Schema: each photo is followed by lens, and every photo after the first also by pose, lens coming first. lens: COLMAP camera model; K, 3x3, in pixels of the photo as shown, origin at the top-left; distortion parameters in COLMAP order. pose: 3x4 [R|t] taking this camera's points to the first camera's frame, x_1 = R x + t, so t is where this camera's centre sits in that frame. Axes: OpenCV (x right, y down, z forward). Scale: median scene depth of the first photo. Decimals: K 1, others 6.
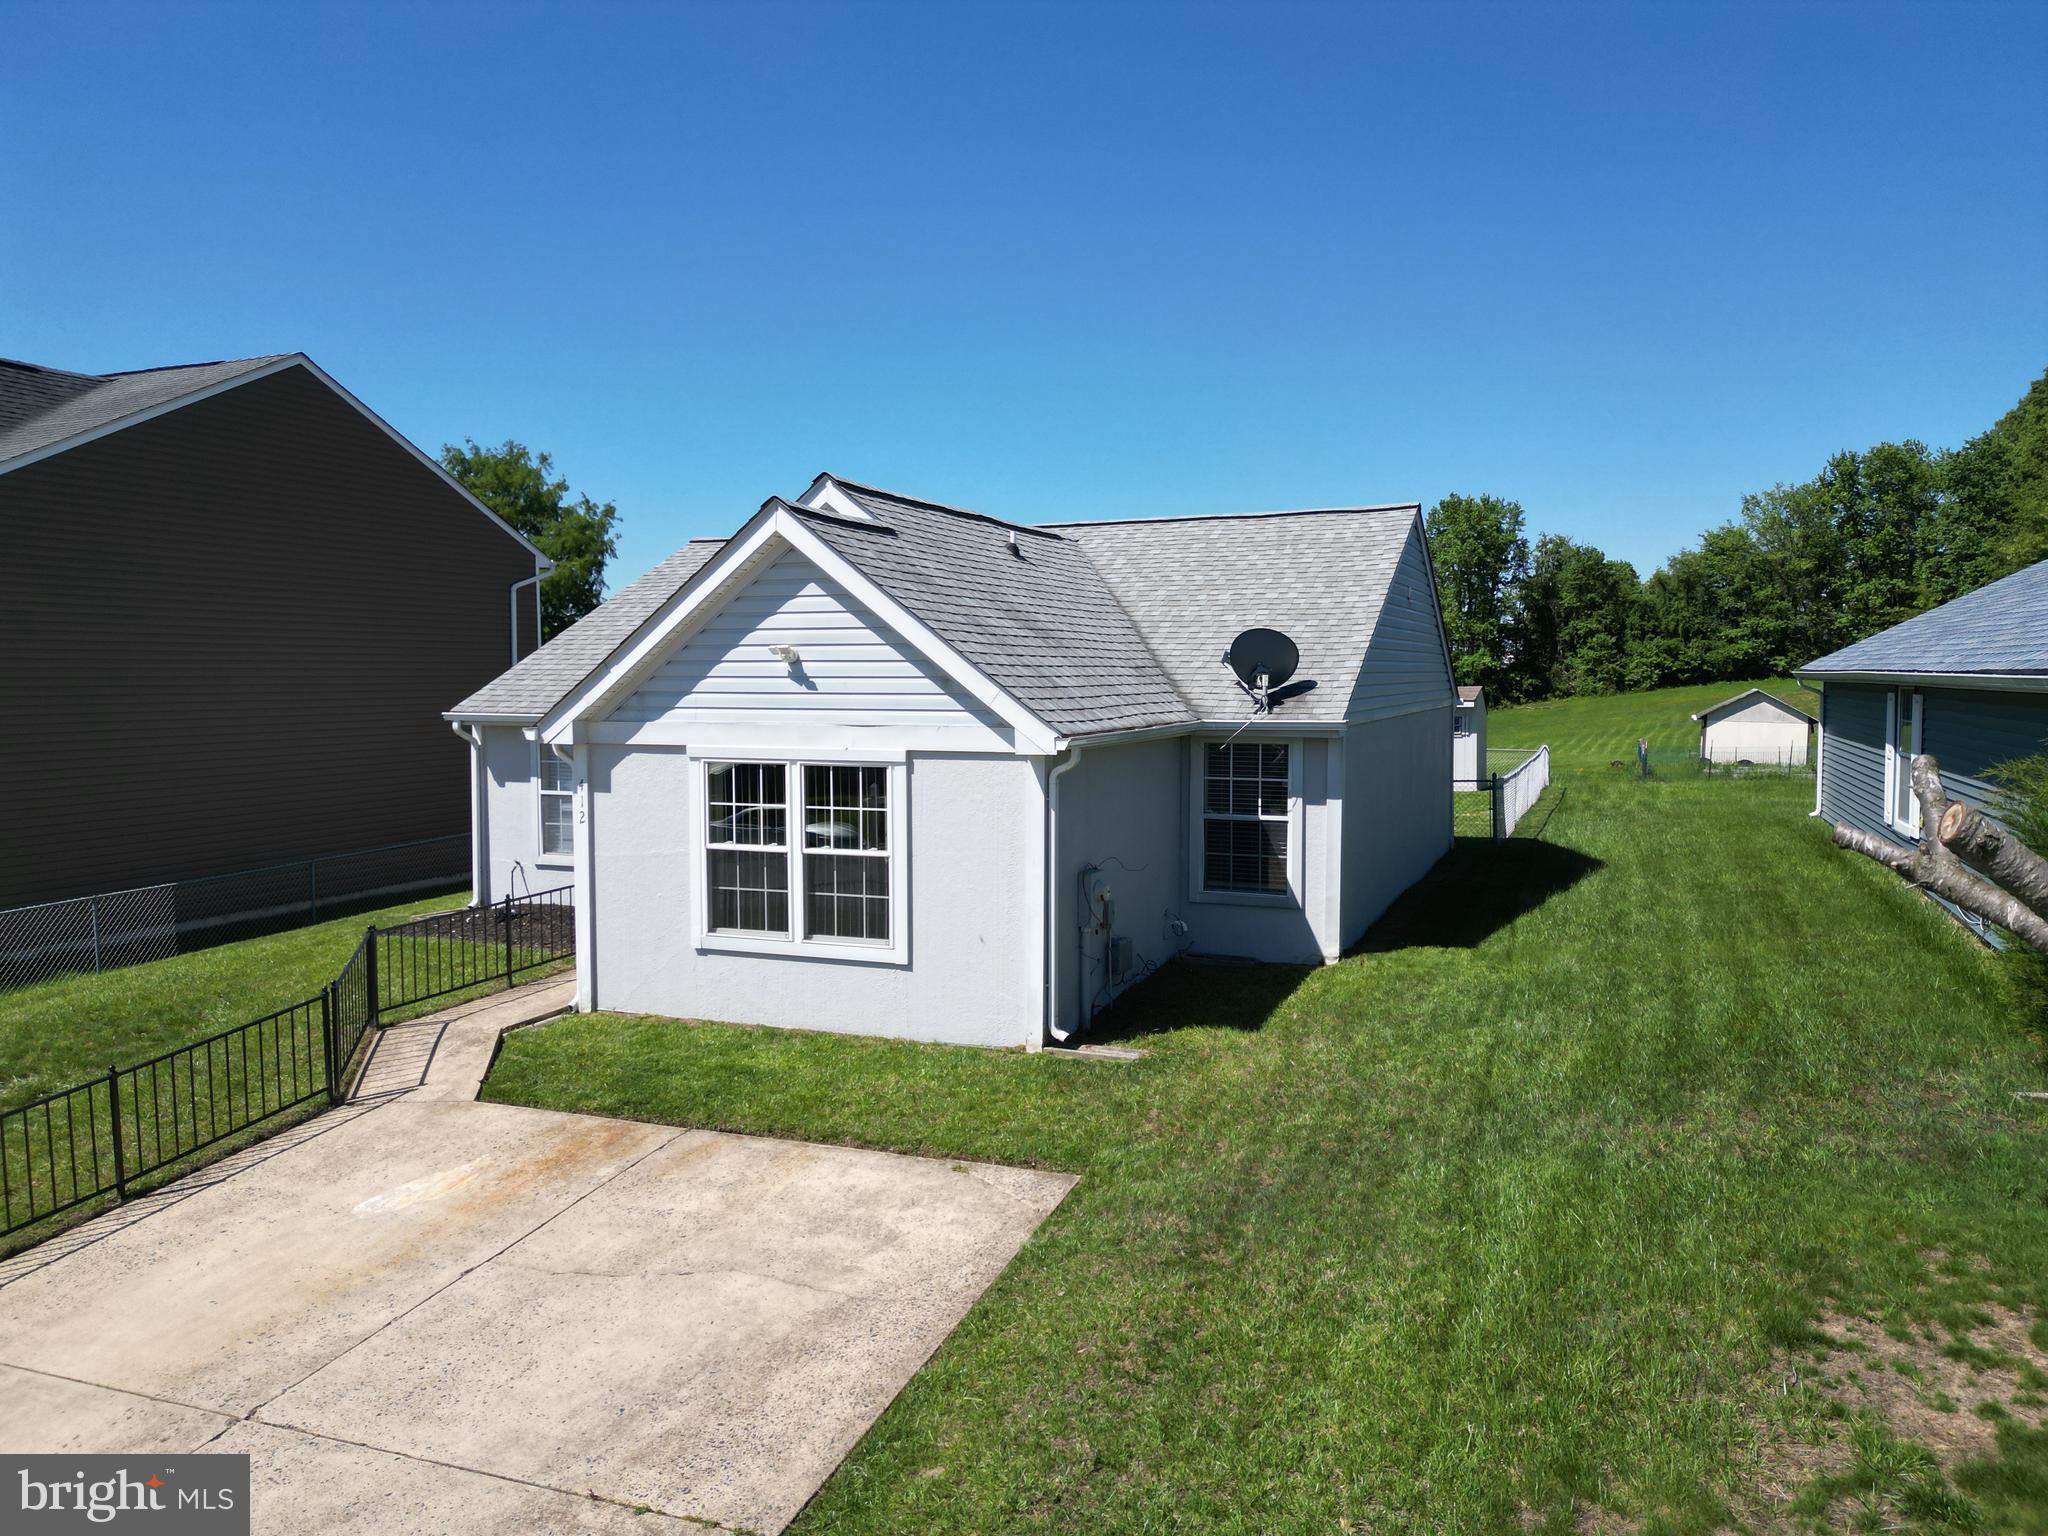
lens RADIAL K [[1424.5, 0, 1028.7], [0, 1424.5, 774.3], [0, 0, 1]] dist [0.066054, -0.046966]
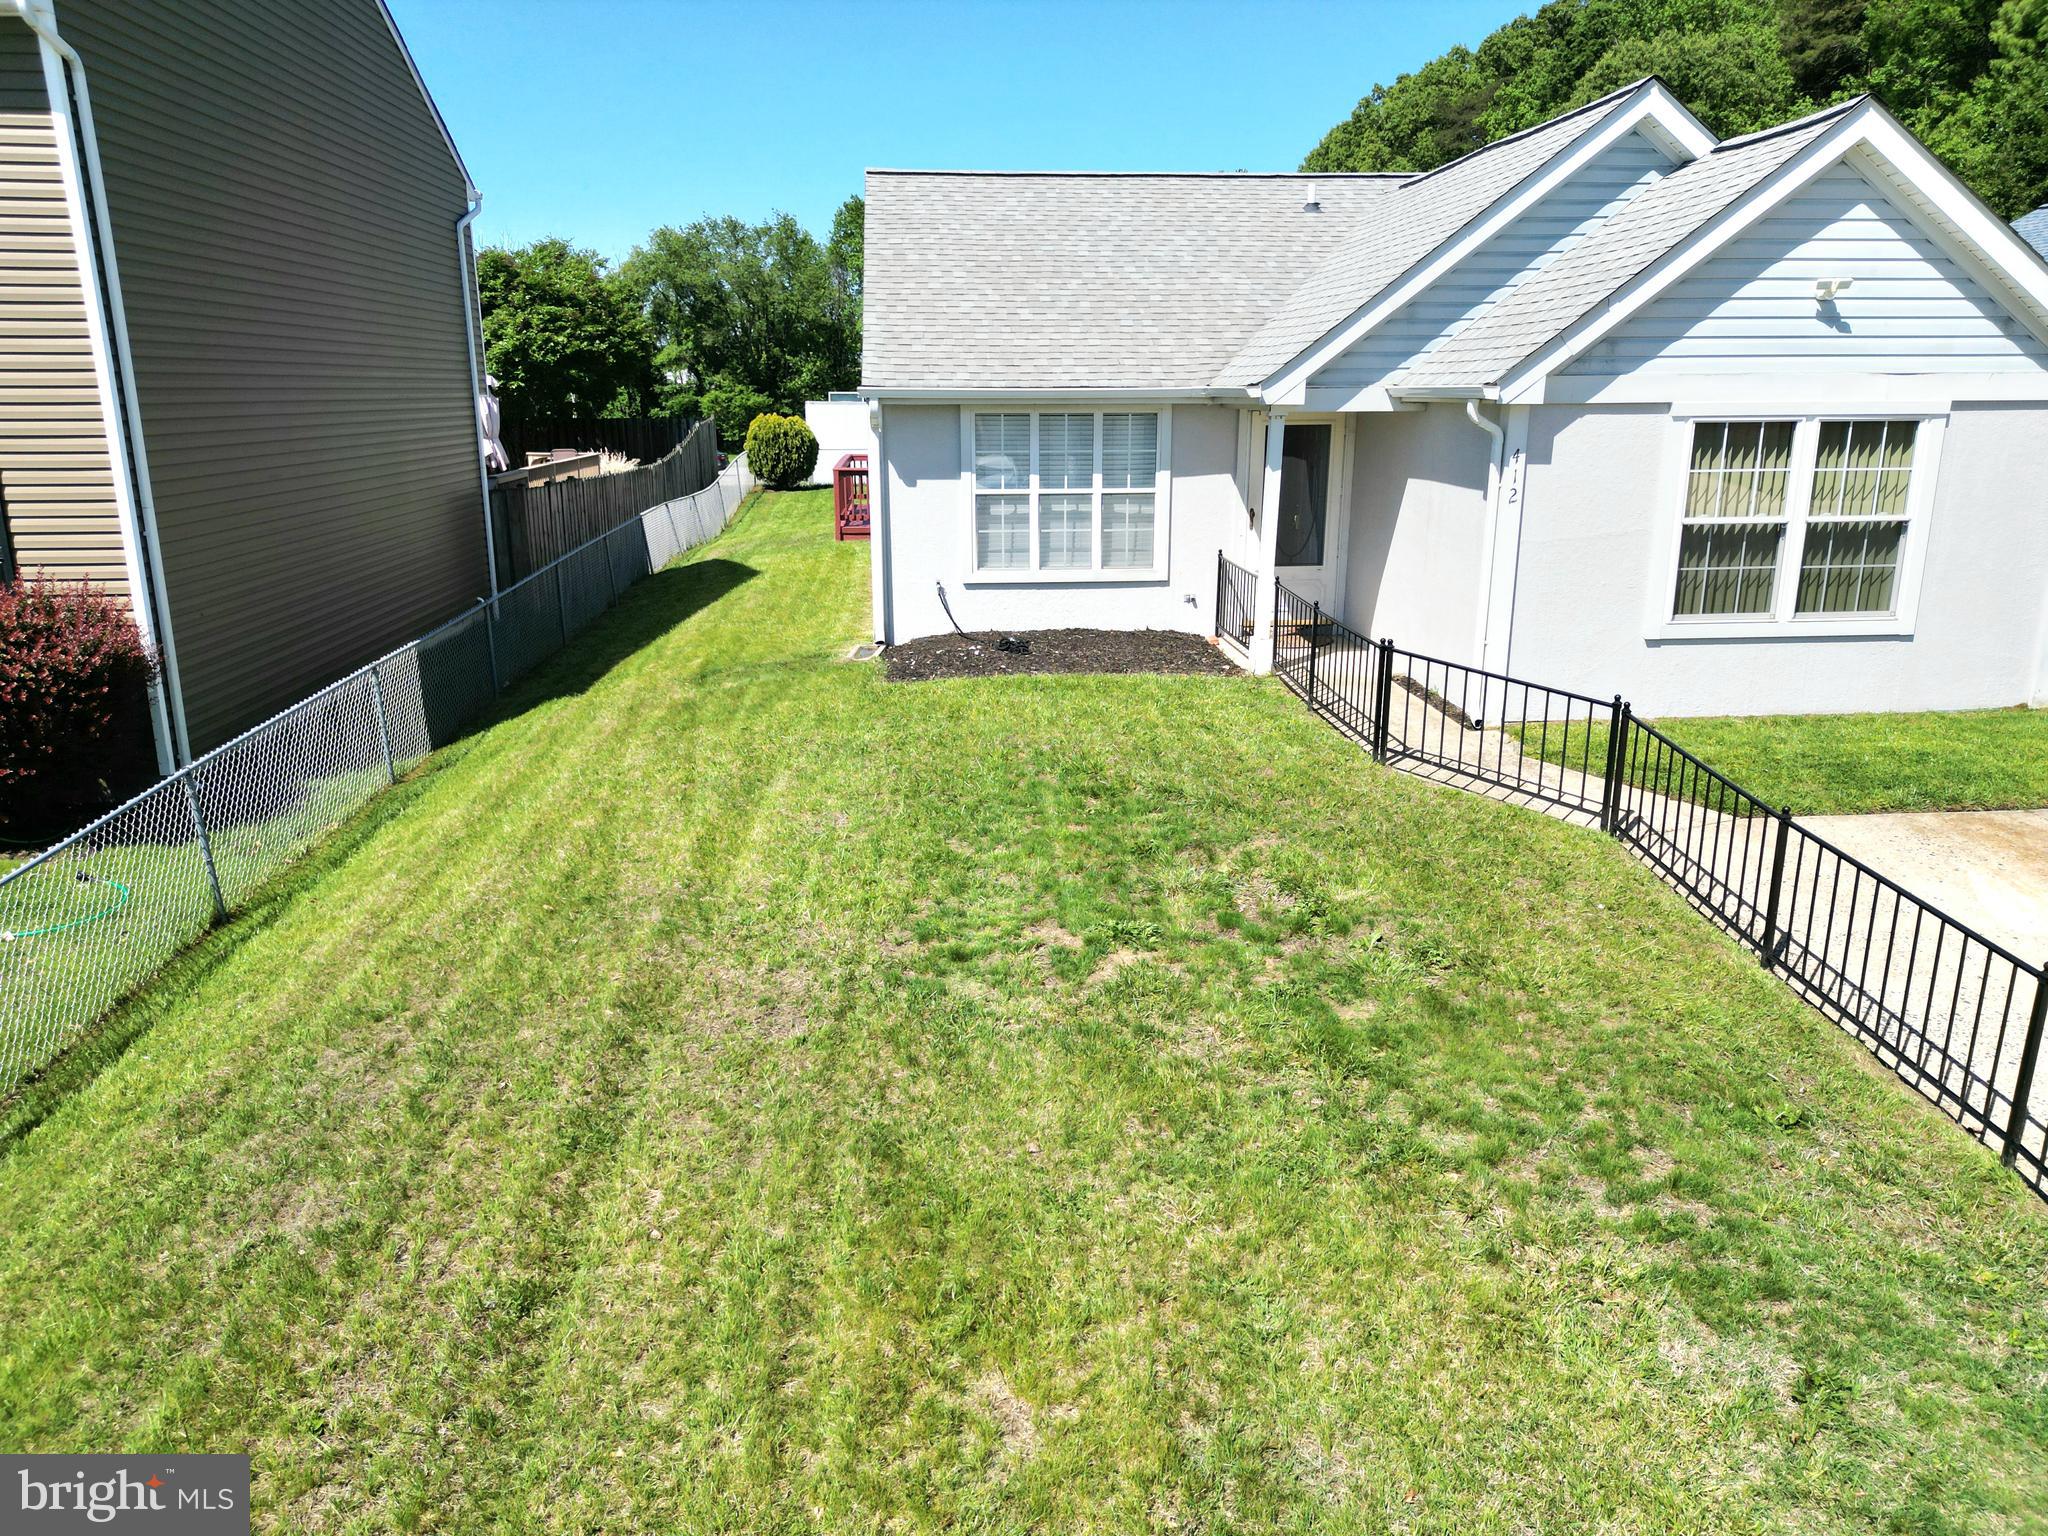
lens RADIAL K [[1424.5, 0, 1033.4], [0, 1424.5, 757.7], [0, 0, 1]] dist [0.066054, -0.046966]
pose [[0.883539, -0.113692, 0.454349, -1.017718], [0.030311, 0.981937, 0.186767, 0.016045], [-0.467376, -0.151244, 0.871025, 0.404199]]
